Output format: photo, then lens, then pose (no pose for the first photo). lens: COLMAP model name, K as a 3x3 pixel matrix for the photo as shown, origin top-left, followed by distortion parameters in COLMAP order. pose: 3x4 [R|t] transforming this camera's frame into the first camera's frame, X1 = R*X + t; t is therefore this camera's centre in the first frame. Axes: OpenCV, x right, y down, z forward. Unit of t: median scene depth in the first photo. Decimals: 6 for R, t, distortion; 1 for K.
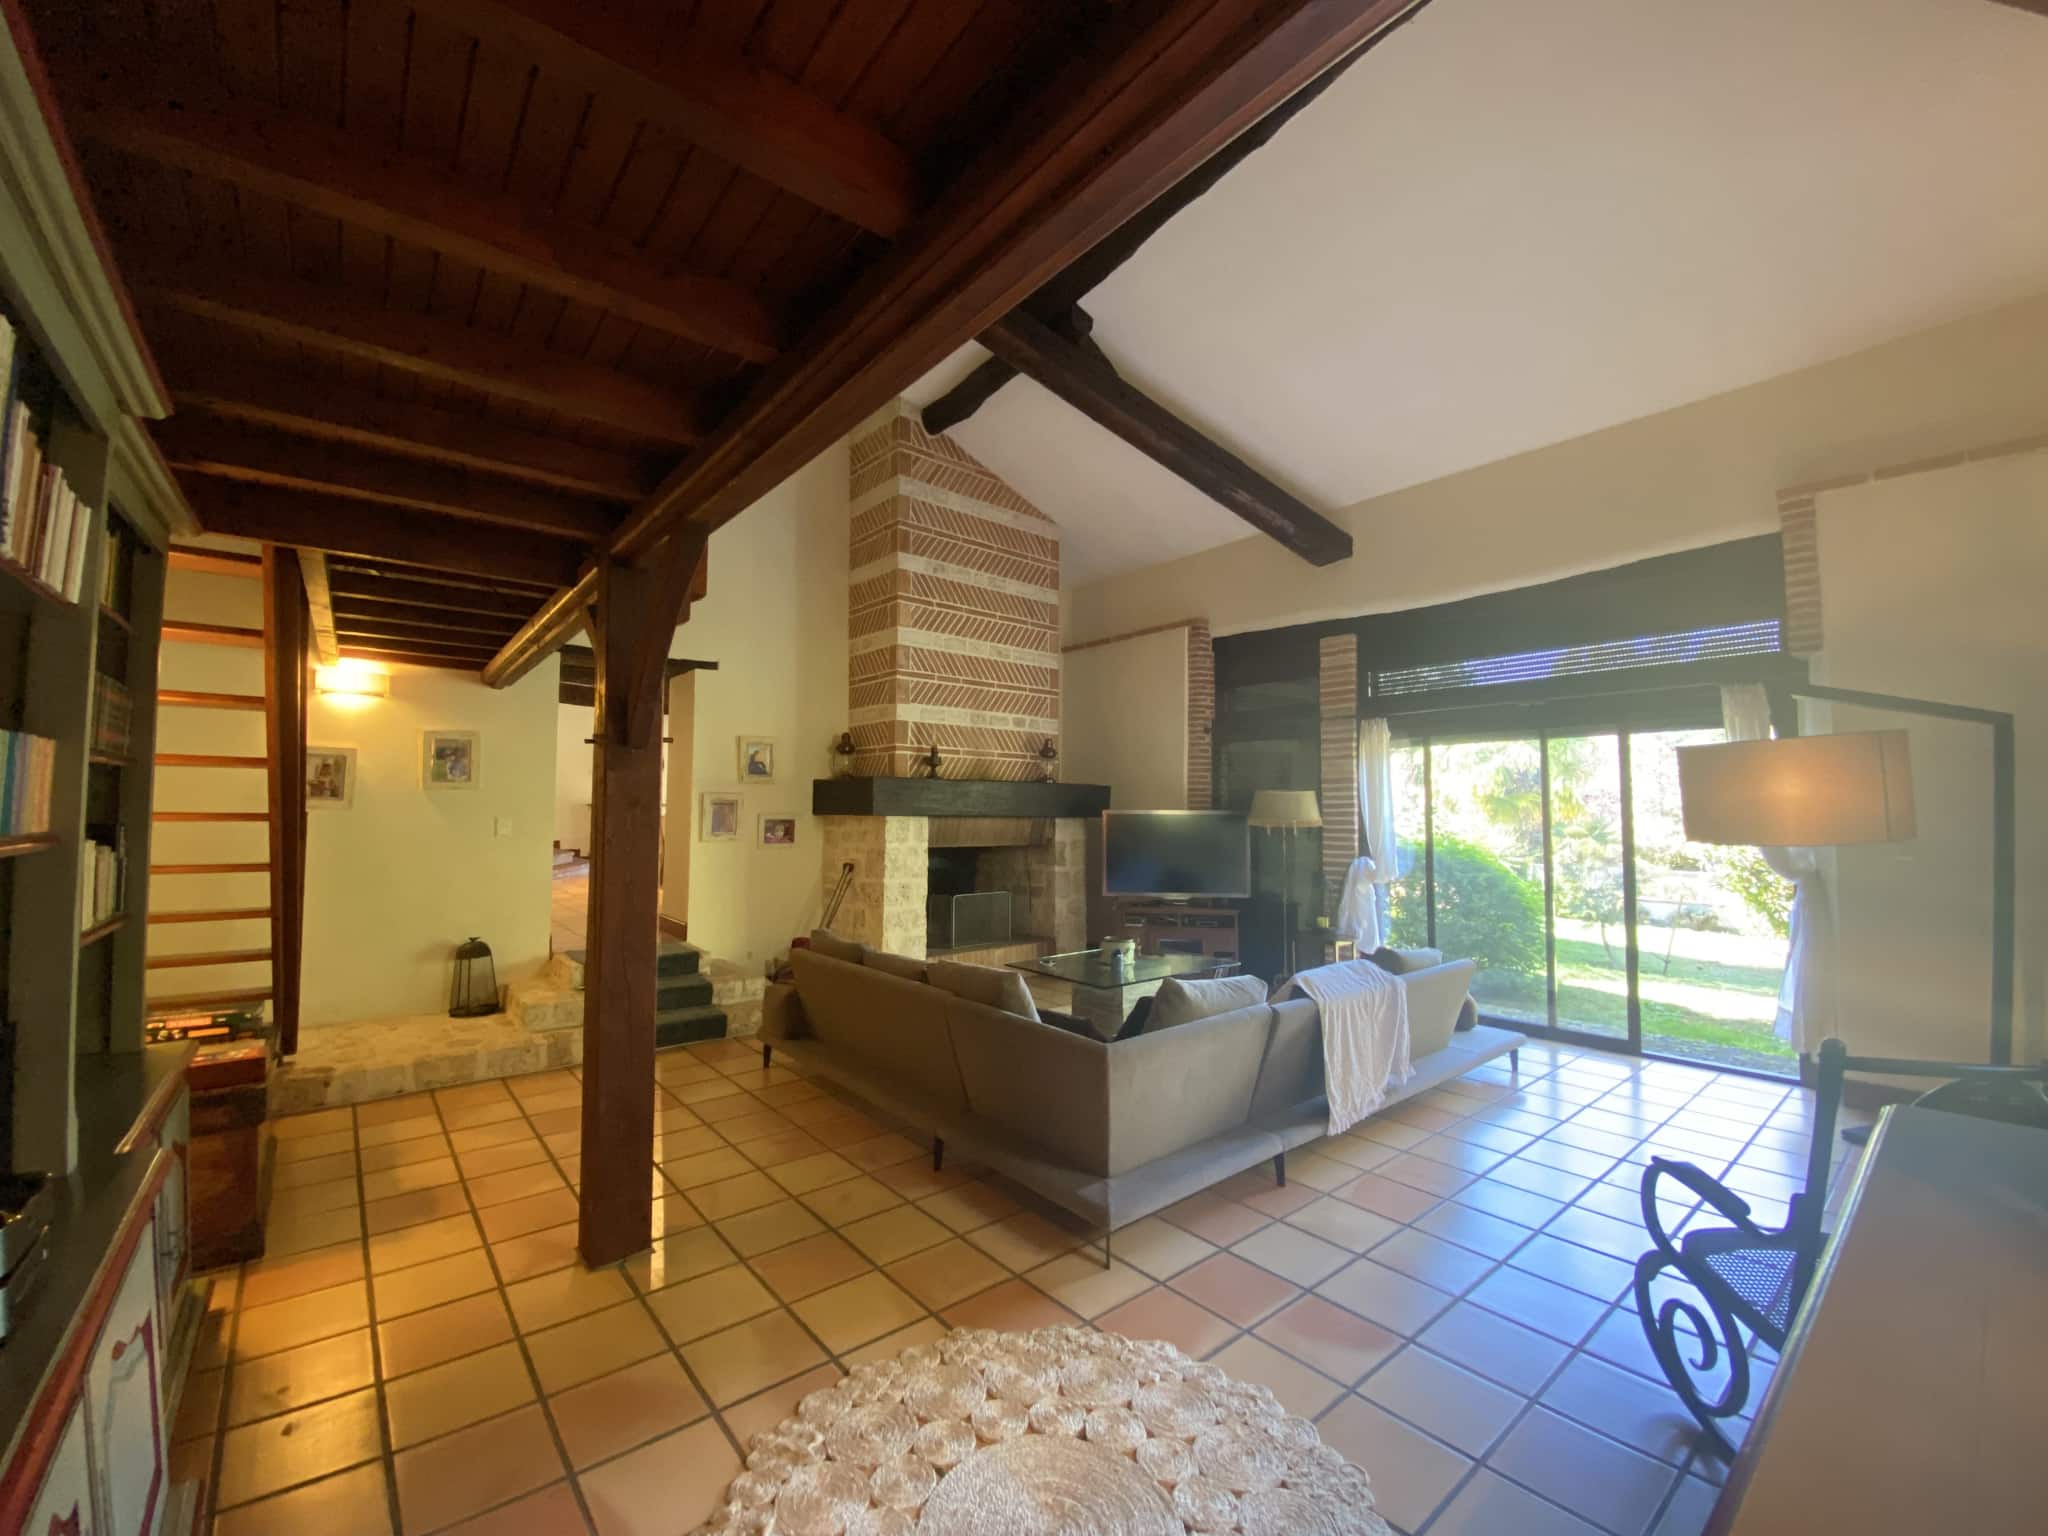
lens RADIAL K [[827.3, 0, 1027.0], [0, 827.3, 765.1], [0, 0, 1]] dist [0.021616, -0.022155]
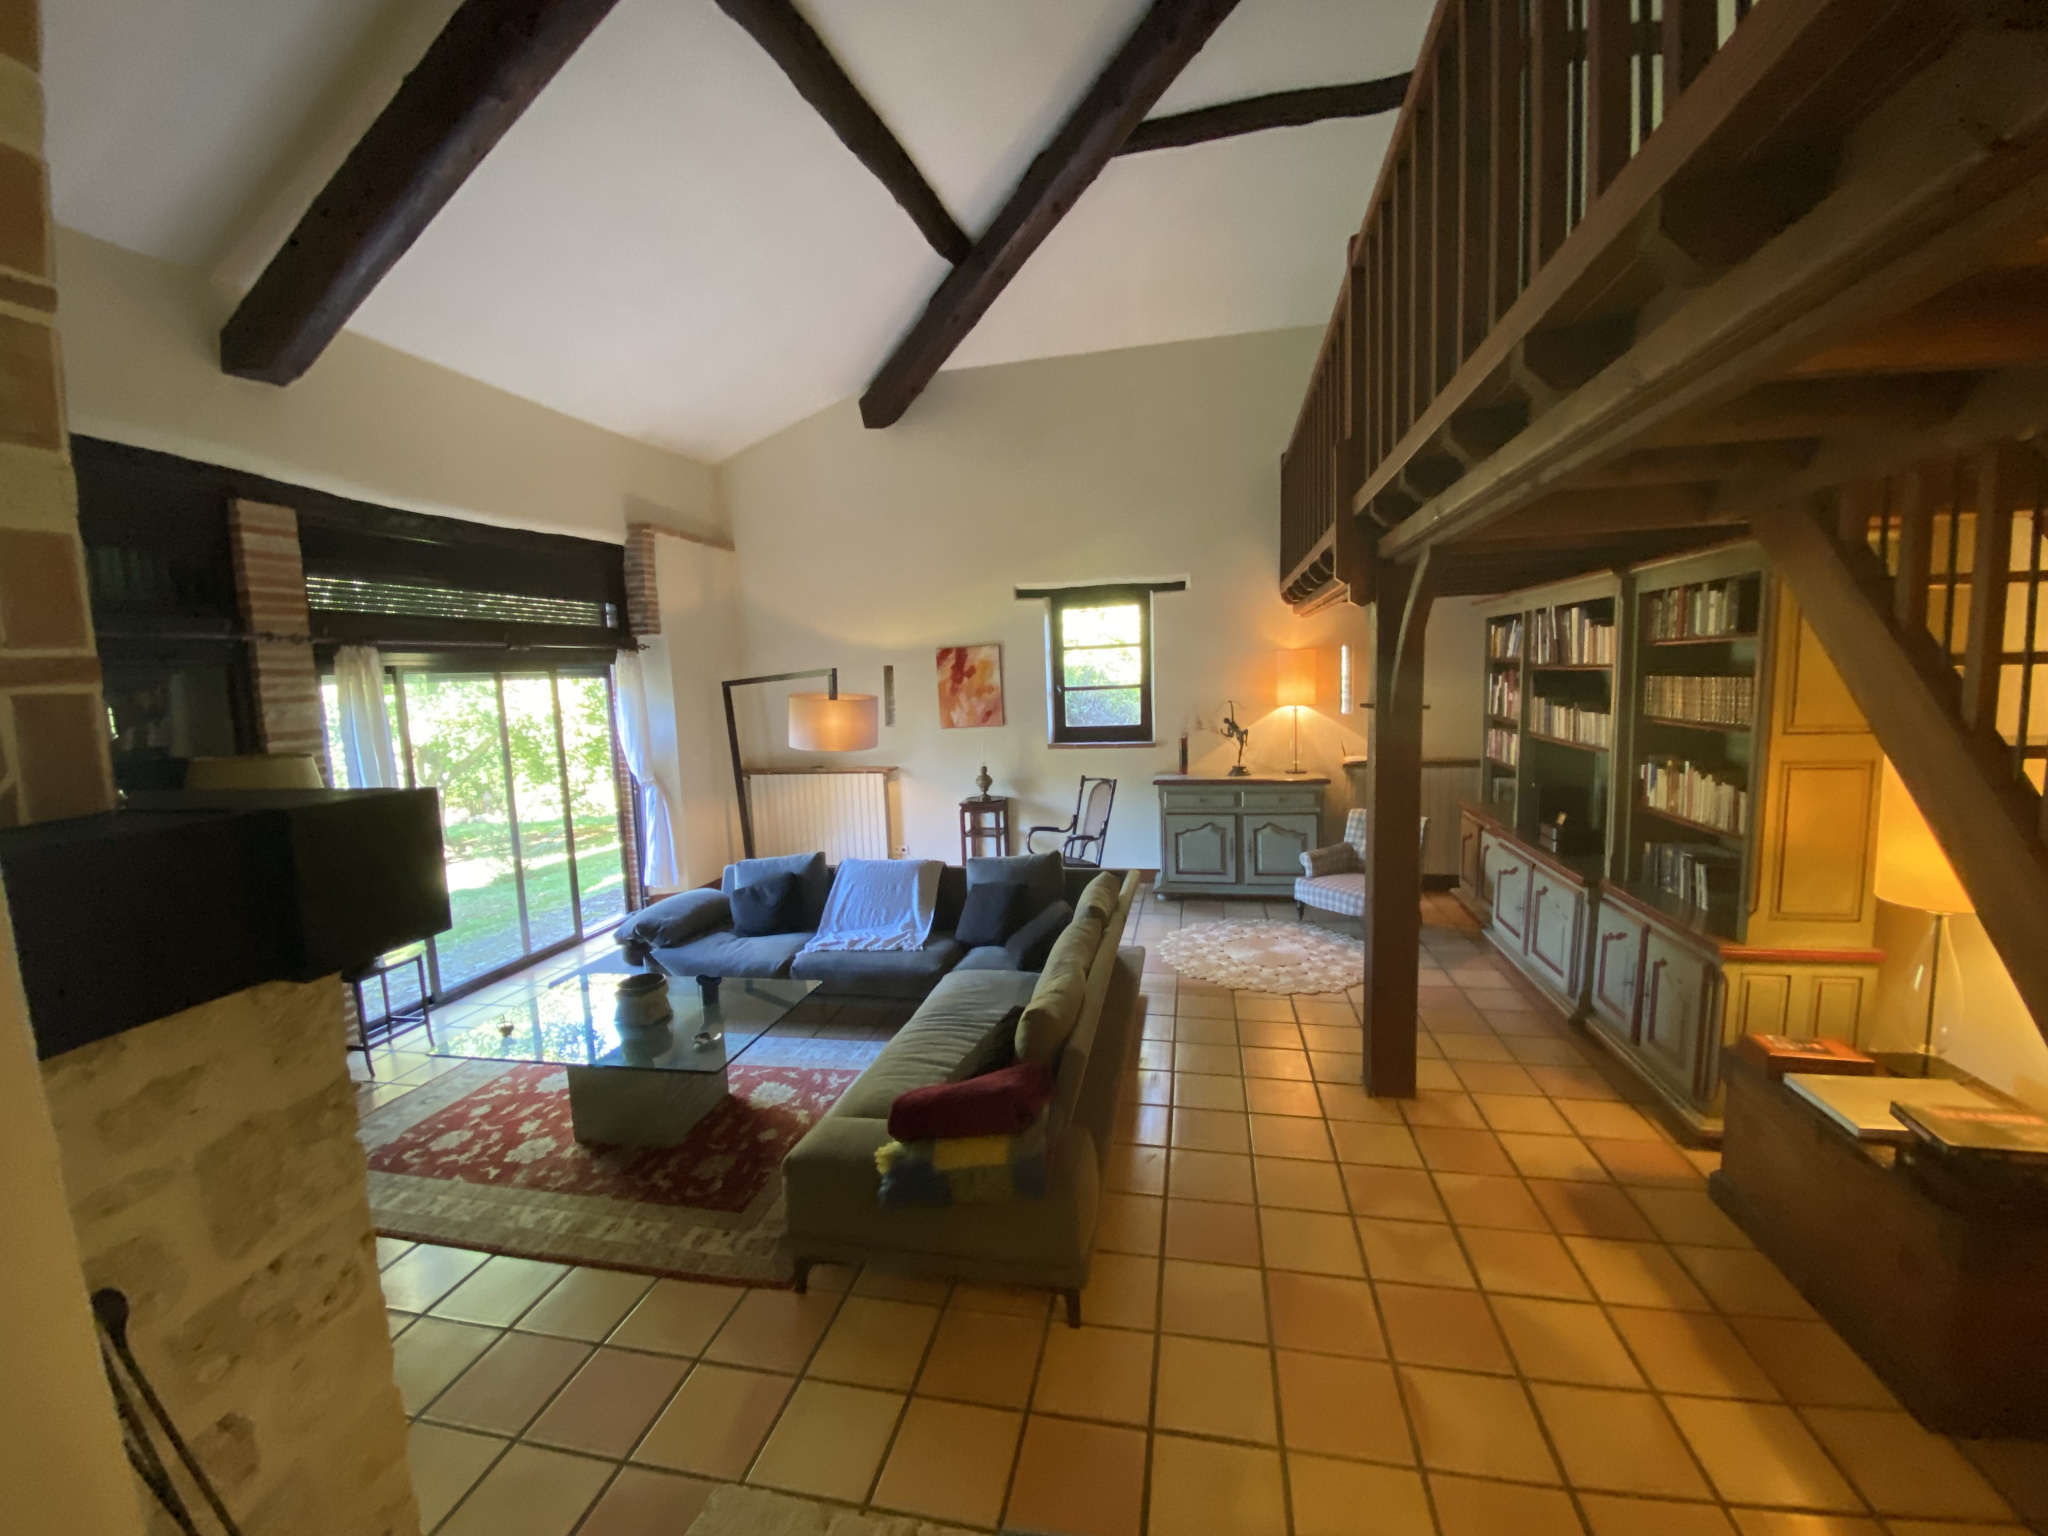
lens RADIAL K [[827.3, 0, 1027.0], [0, 827.3, 765.1], [0, 0, 1]] dist [0.021616, -0.022155]
pose [[-0.620085, -0.068032, 0.781580, -0.609212], [-0.010039, 0.996840, 0.078805, -0.018837], [-0.784471, 0.041019, -0.618808, 1.202795]]
